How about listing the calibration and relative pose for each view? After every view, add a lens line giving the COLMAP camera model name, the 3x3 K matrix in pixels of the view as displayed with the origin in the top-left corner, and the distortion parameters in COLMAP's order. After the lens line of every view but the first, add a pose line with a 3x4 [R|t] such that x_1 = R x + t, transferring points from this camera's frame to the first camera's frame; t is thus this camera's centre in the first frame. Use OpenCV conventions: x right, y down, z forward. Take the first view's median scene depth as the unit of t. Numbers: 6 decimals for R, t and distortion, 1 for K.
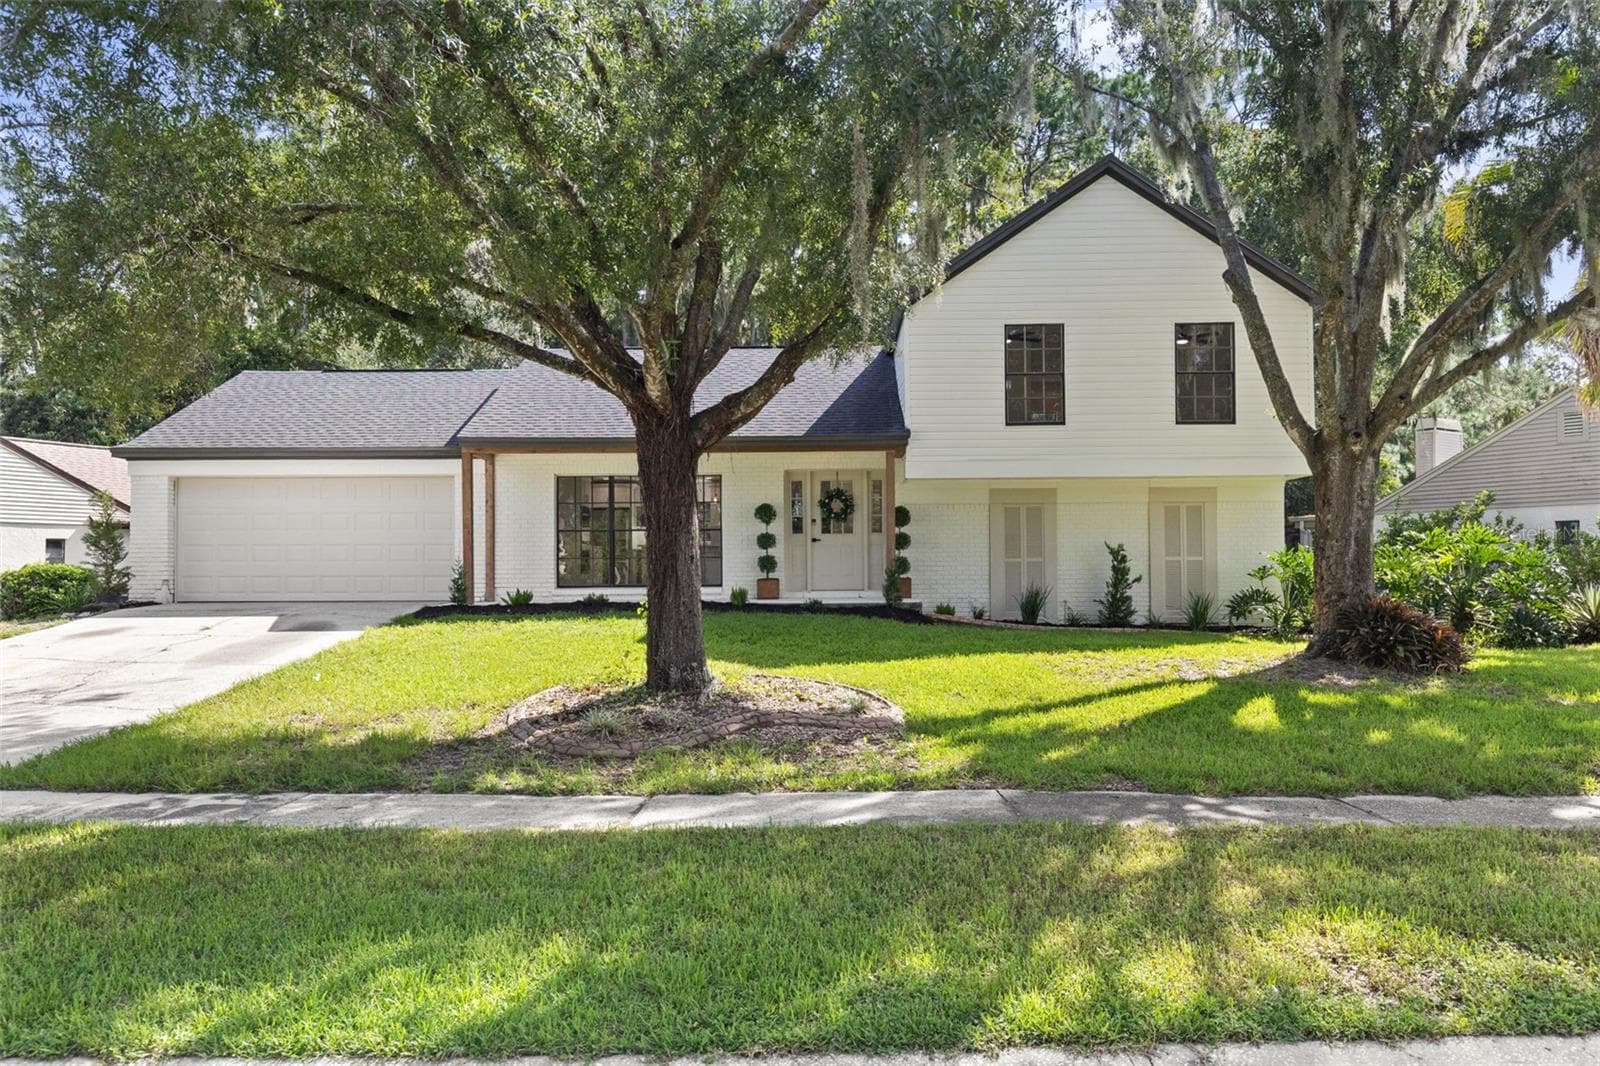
lens RADIAL K [[1112.9, 0, 800.0], [0, 1112.9, 533.0], [0, 0, 1]] dist [-0.007250, -0.002400]
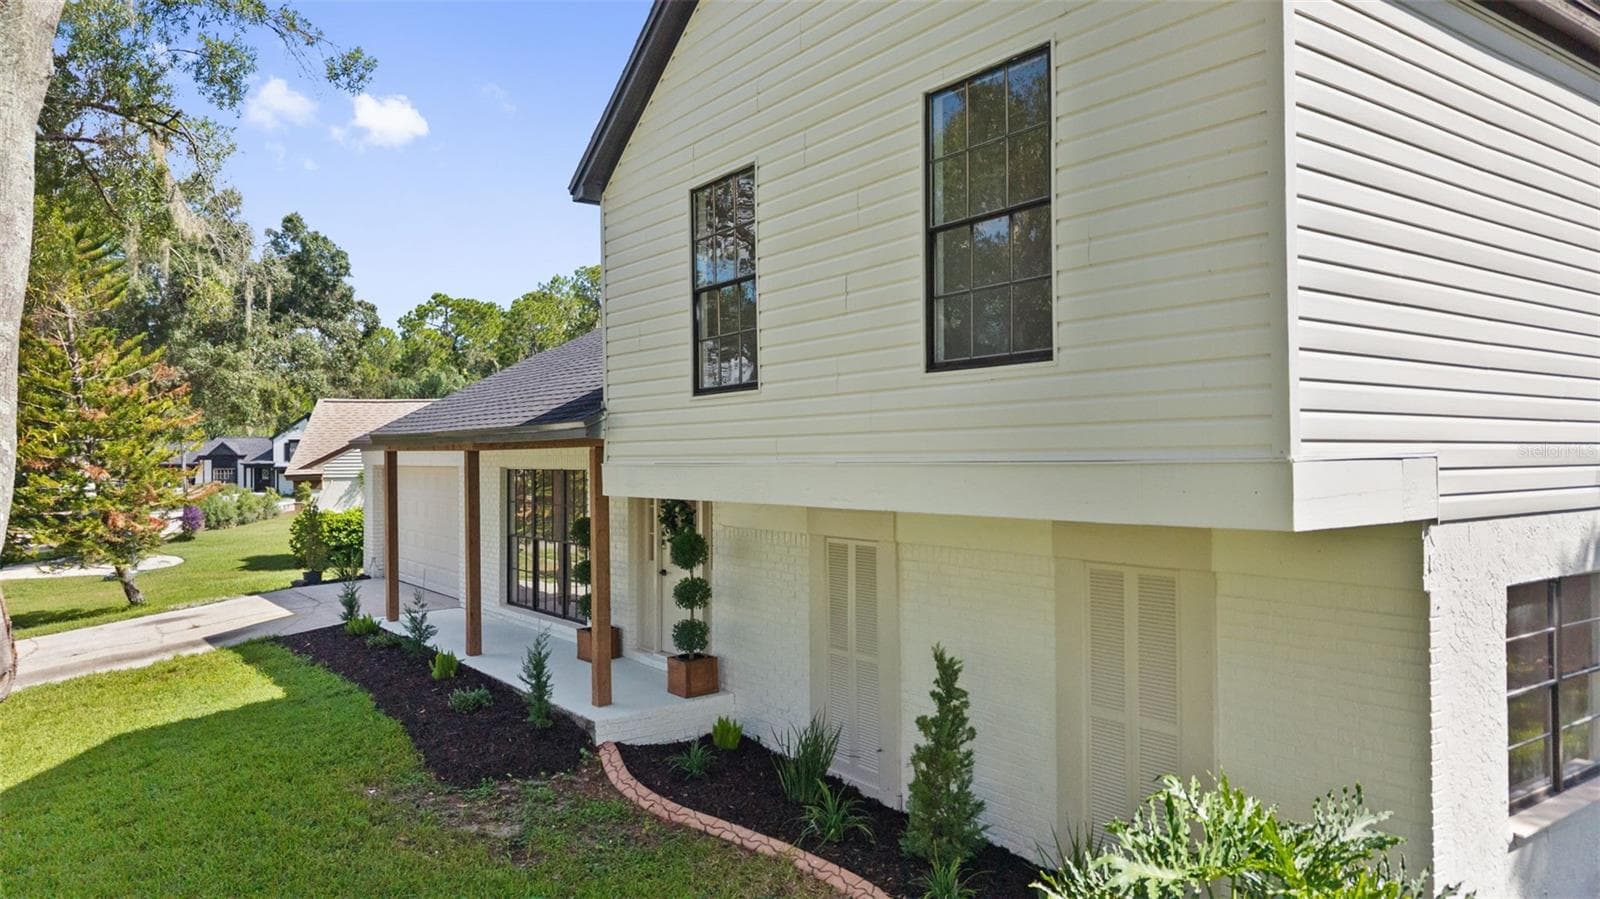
lens RADIAL K [[1038.9, 0, 779.3], [0, 1038.9, 442.8], [0, 0, 1]] dist [0.025400, -0.001780]
pose [[0.593868, -0.010224, -0.804497, 0.554214], [0.034185, 0.999337, 0.012536, -0.076085], [0.803836, -0.034947, 0.593824, 0.714370]]
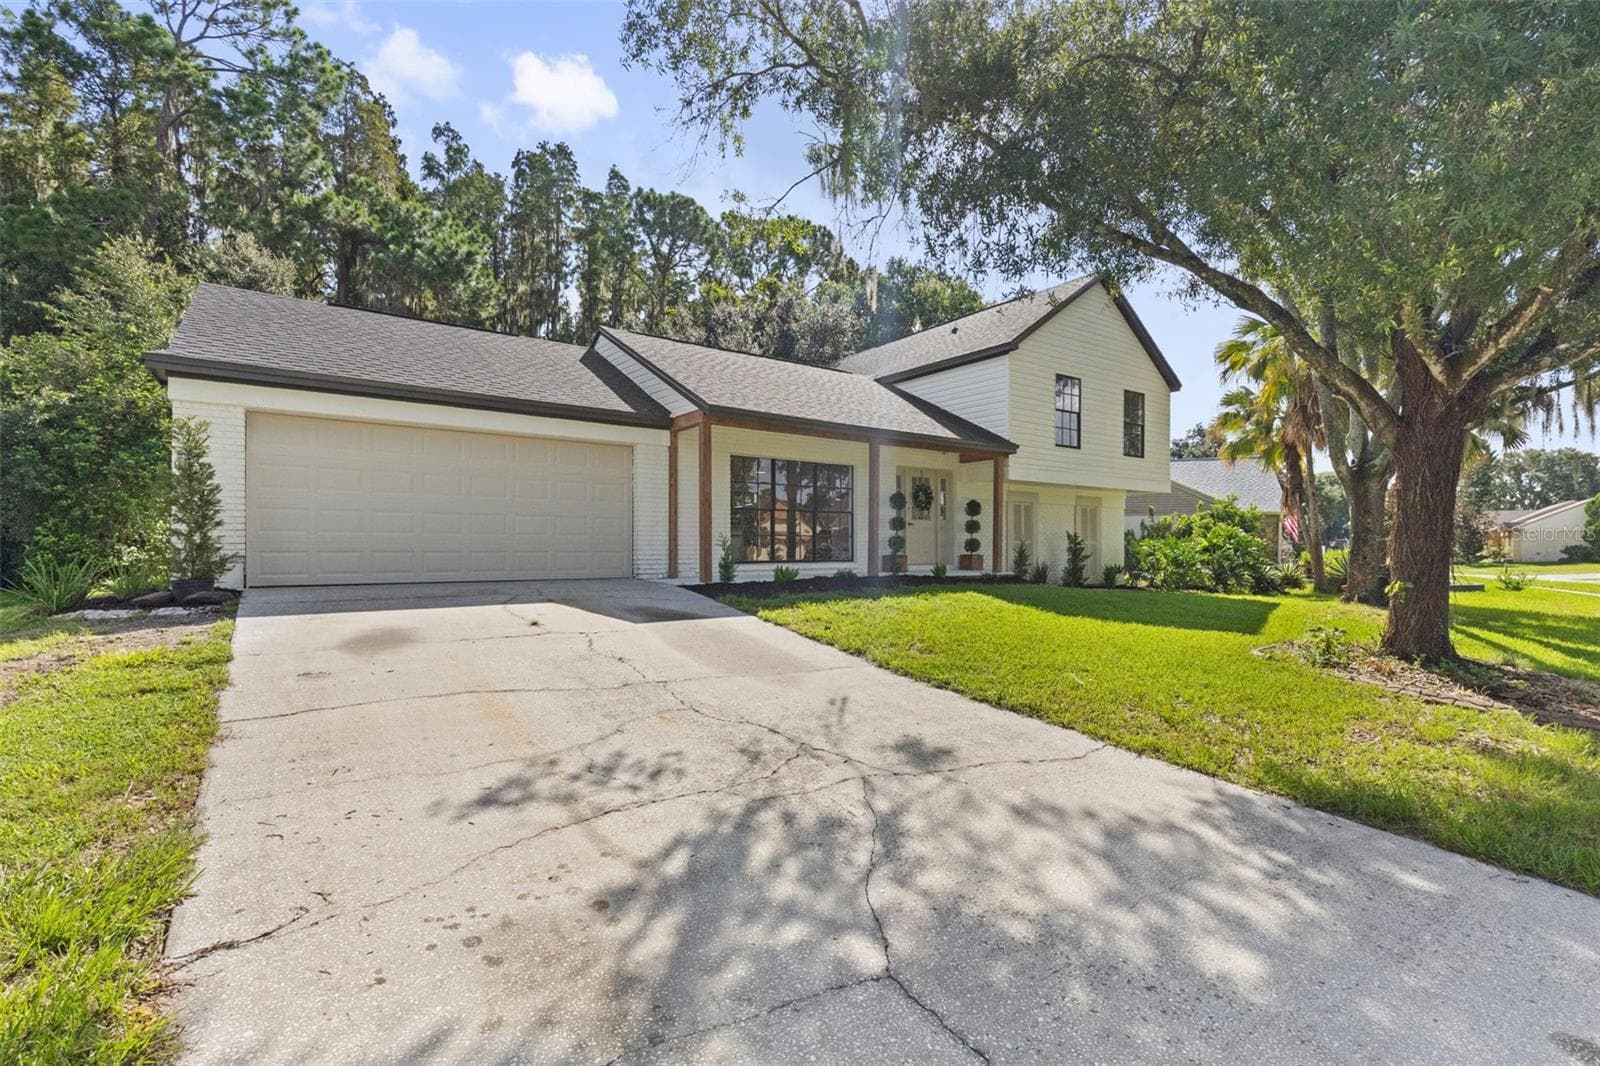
lens RADIAL K [[751.5, 0, 800.0], [0, 751.5, 533.0], [0, 0, 1]] dist [0.004405, 0.000406]
pose [[0.793648, 0.019654, 0.608060, -0.610760], [-0.026881, 0.999635, 0.002775, 0.017845], [-0.607783, -0.018548, 0.793886, 0.416138]]
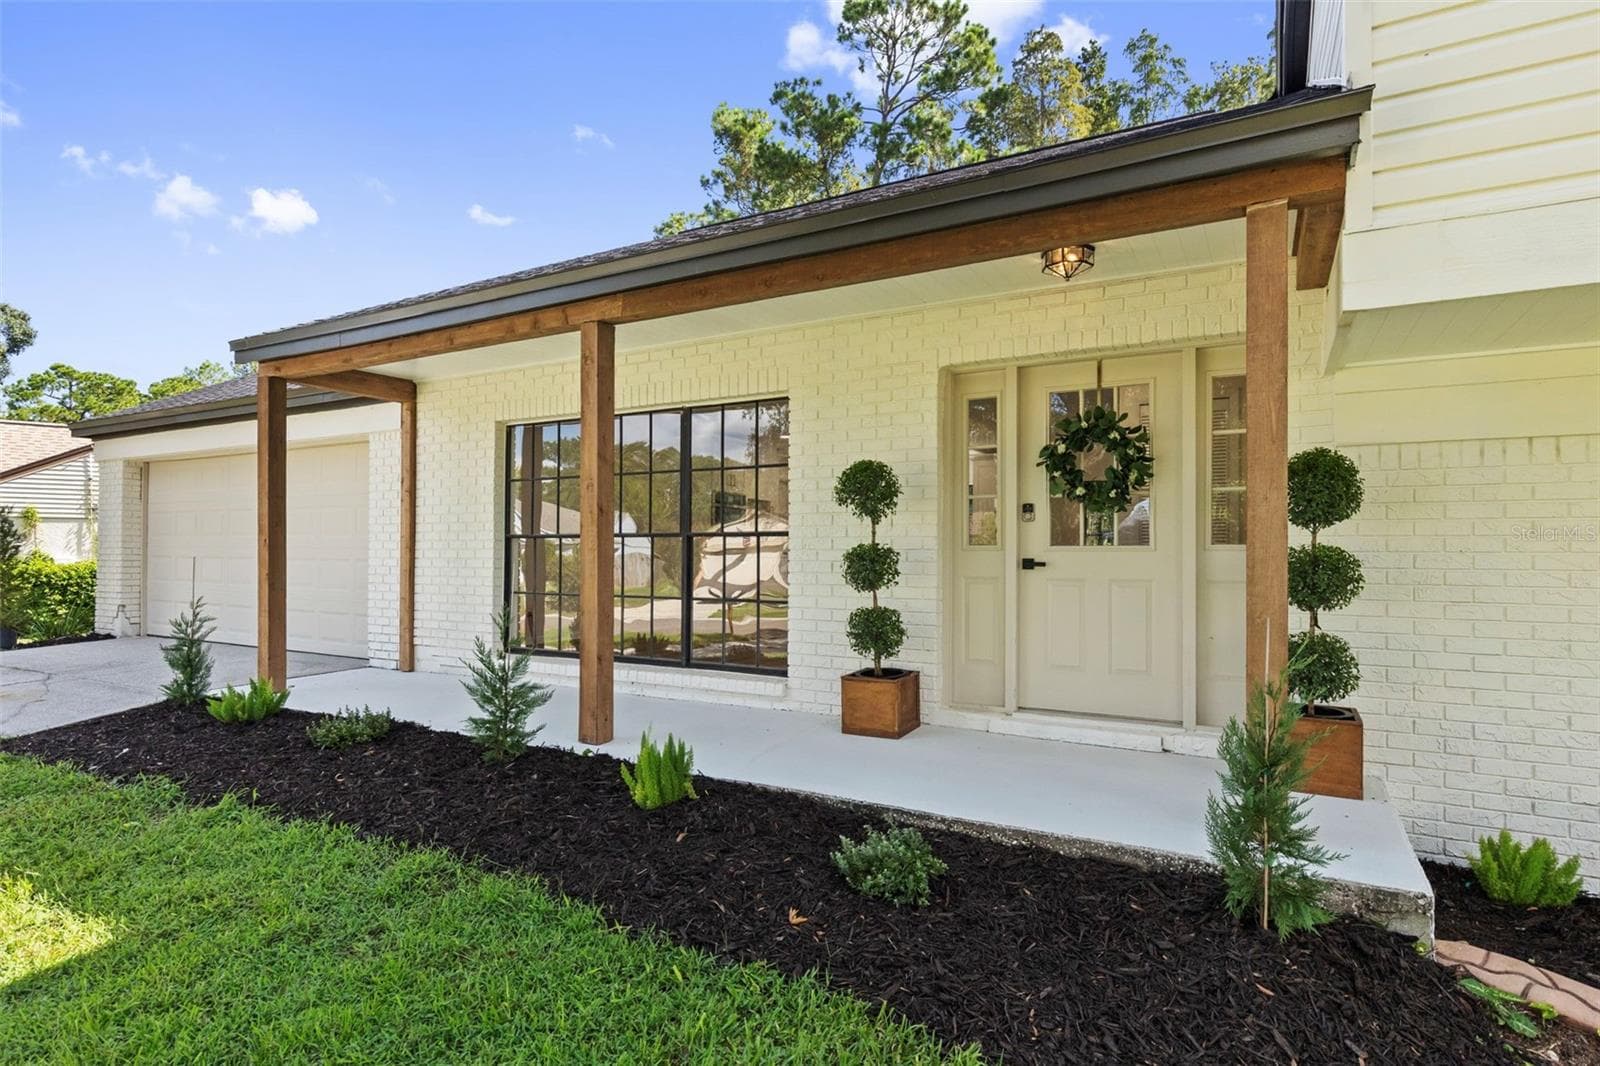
lens RADIAL K [[824.3, 0, 805.6], [0, 824.3, 548.3], [0, 0, 1]] dist [-0.011129, 0.000406]
pose [[0.878999, 0.007909, -0.476759, 0.076077], [0.005247, 0.999641, 0.026257, -0.005750], [0.476795, -0.025582, 0.878642, 0.759018]]
